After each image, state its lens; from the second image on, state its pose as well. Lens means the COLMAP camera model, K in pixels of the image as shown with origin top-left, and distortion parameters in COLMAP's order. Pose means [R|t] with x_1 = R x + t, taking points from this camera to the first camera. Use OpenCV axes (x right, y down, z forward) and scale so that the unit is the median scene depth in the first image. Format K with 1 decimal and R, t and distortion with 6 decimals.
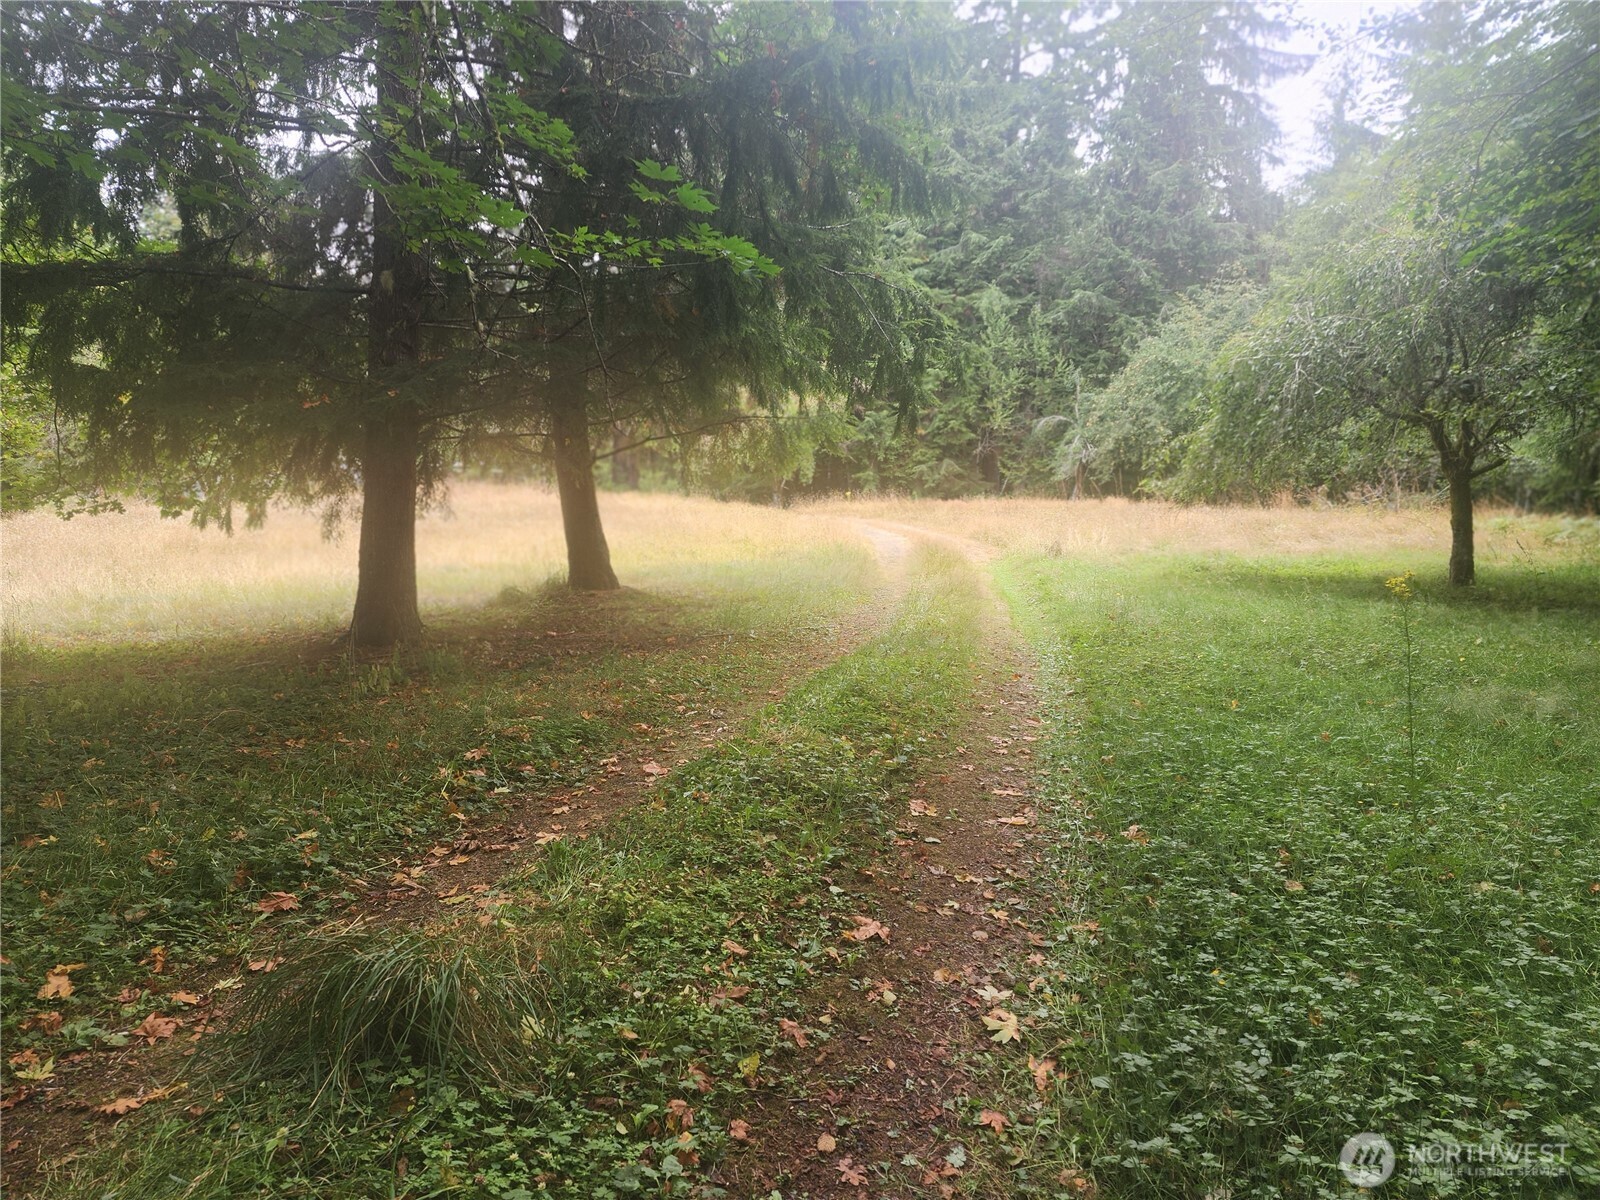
lens RADIAL K [[1102.9, 0, 735.3], [0, 1102.9, 578.0], [0, 0, 1]] dist [0.073122, -0.060799]
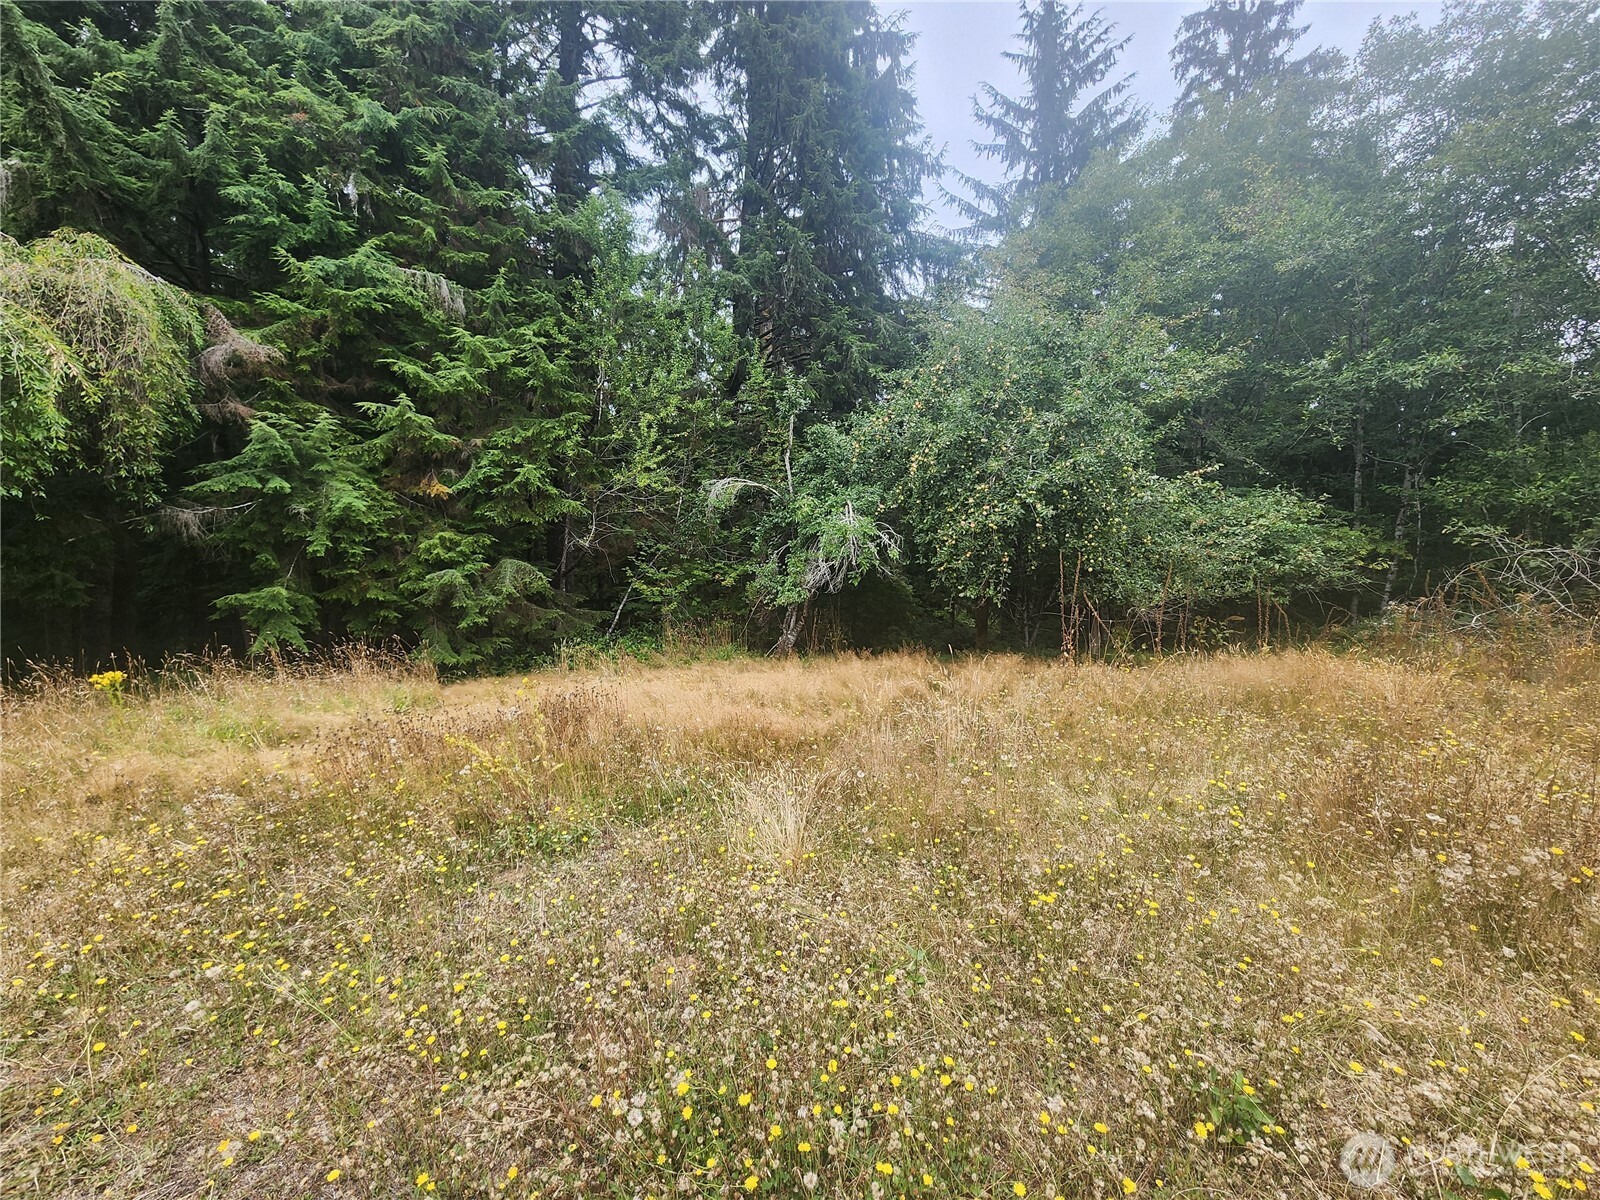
lens RADIAL K [[658.0, 0, 806.2], [0, 658.0, 604.8], [0, 0, 1]] dist [0.002354, -0.000041]
pose [[0.735733, -0.019167, 0.677000, 0.322018], [0.079734, 0.995099, -0.058478, -0.205381], [-0.672562, 0.097004, 0.733656, 2.303075]]
